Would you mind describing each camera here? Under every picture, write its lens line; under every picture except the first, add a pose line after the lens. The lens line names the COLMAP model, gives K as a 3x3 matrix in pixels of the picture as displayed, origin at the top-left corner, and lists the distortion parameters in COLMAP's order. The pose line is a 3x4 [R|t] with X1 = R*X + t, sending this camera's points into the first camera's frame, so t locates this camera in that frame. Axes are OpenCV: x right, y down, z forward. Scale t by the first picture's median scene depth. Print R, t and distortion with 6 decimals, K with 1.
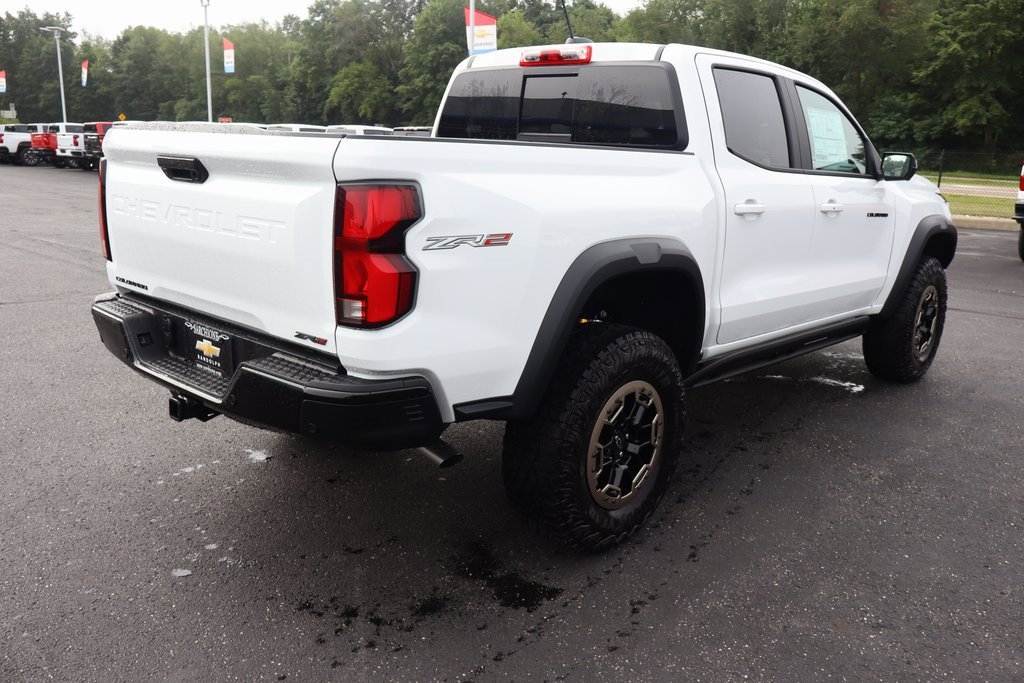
lens RADIAL K [[857.9, 0, 512.0], [0, 857.9, 341.5], [0, 0, 1]] dist [-0.011909, 0.001062]
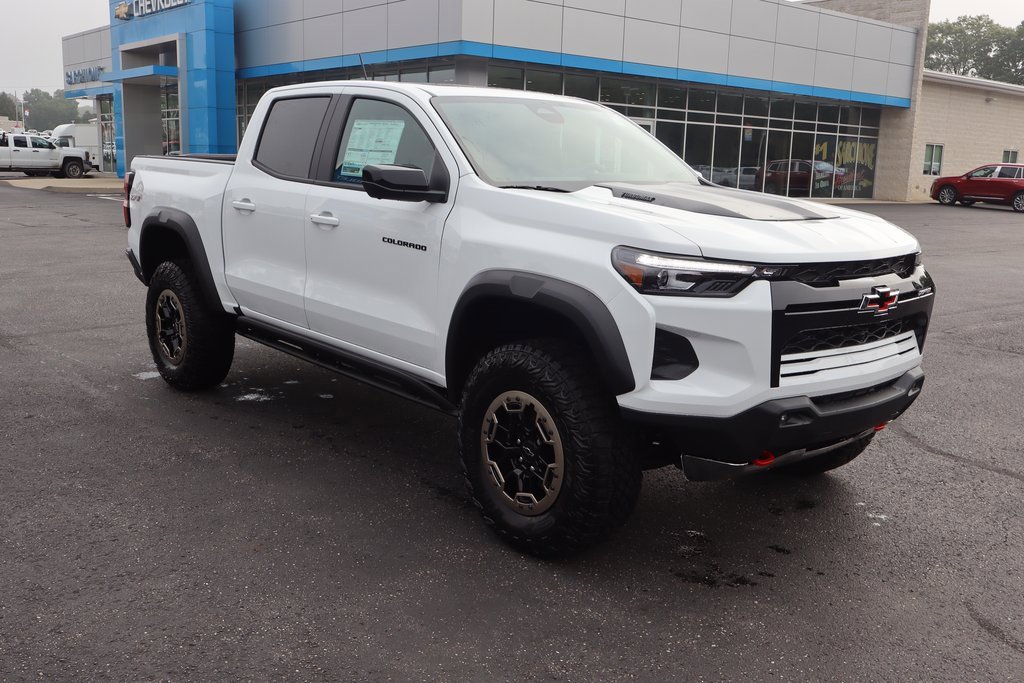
lens RADIAL K [[994.0, 0, 501.6], [0, 994.0, 340.4], [0, 0, 1]] dist [-0.006471, 0.011508]
pose [[-0.132159, 0.145165, -0.980541, 1.618567], [-0.253794, 0.951288, 0.175041, -0.301500], [0.958187, 0.271989, -0.088879, 1.456529]]
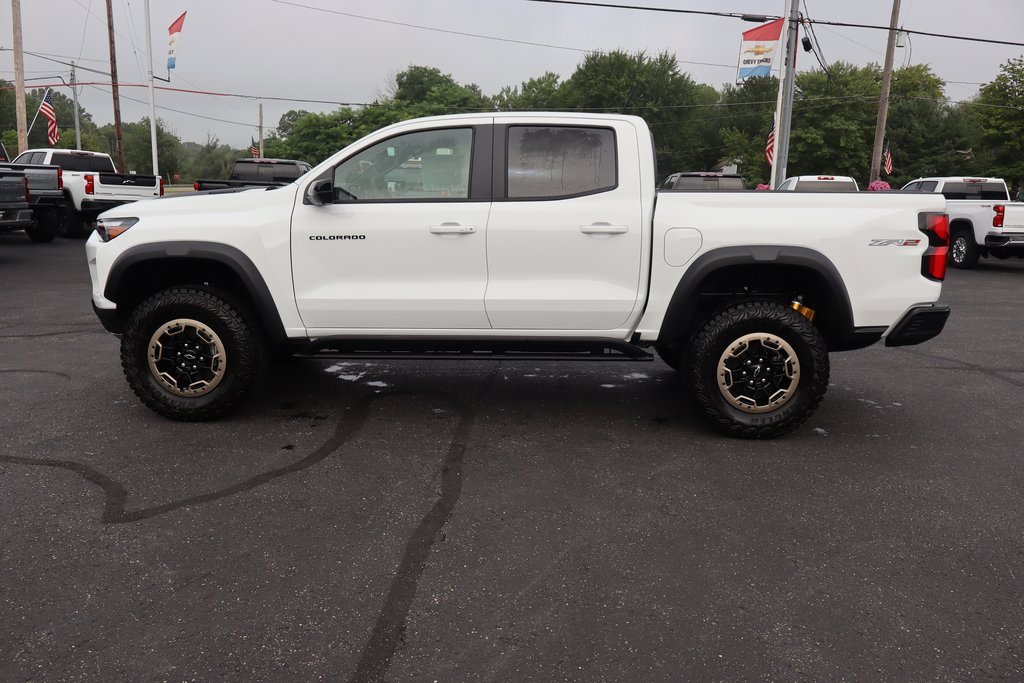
lens RADIAL K [[857.9, 0, 512.0], [0, 857.9, 341.5], [0, 0, 1]] dist [-0.011909, 0.001062]
pose [[-0.637048, -0.185559, 0.748156, -0.966768], [0.135410, 0.928559, 0.345603, -0.526038], [-0.758837, 0.321474, -0.566410, 2.092486]]
